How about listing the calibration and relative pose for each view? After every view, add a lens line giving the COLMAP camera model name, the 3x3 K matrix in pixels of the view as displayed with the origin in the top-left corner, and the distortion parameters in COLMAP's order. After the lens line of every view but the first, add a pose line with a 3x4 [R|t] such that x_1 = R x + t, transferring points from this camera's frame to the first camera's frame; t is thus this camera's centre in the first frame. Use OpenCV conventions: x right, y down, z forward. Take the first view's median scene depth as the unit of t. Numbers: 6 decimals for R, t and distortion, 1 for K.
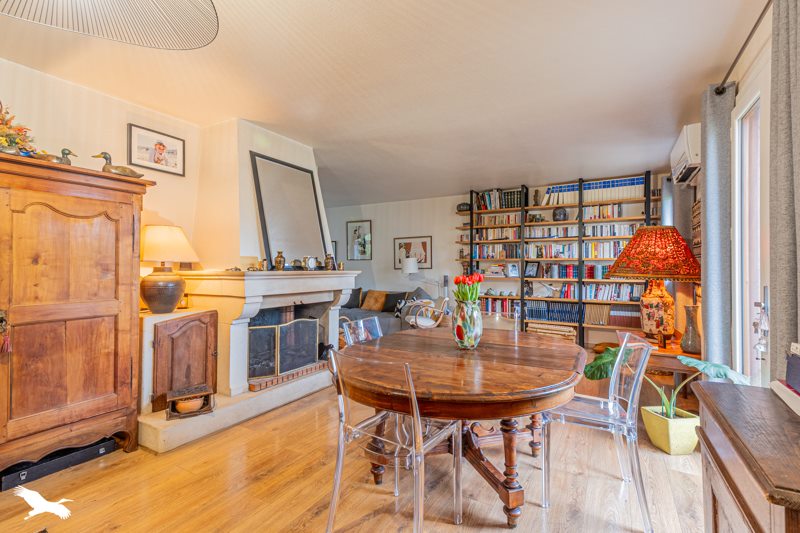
lens RADIAL K [[374.3, 0, 399.3], [0, 374.3, 266.5], [0, 0, 1]] dist [0.049295, 0.000444]
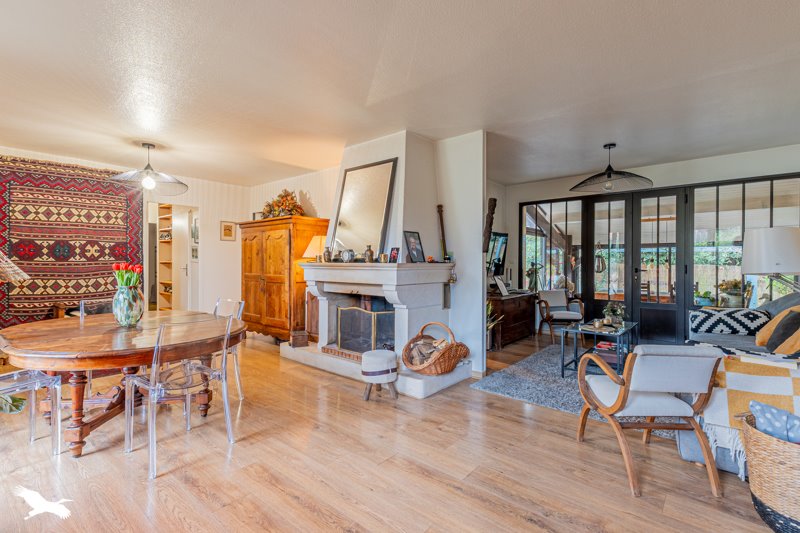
lens RADIAL K [[374.3, 0, 404.5], [0, 374.3, 267.0], [0, 0, 1]] dist [0.049295, 0.000444]
pose [[-0.183114, 0.000276, -0.983092, 0.410752], [0.002839, 0.999996, -0.000248, 0.012615], [0.983088, -0.002836, -0.183114, 0.708407]]
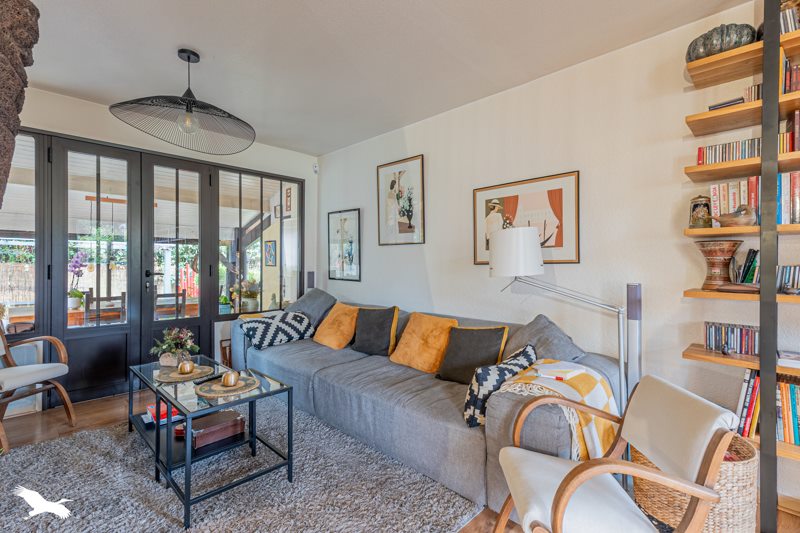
lens RADIAL K [[374.3, 0, 396.7], [0, 374.3, 268.4], [0, 0, 1]] dist [0.049295, 0.000444]
pose [[0.966534, 0.004955, -0.256491, 0.011622], [0.000119, 0.999805, 0.019762, 0.004206], [0.256539, -0.019131, 0.966345, 0.626715]]
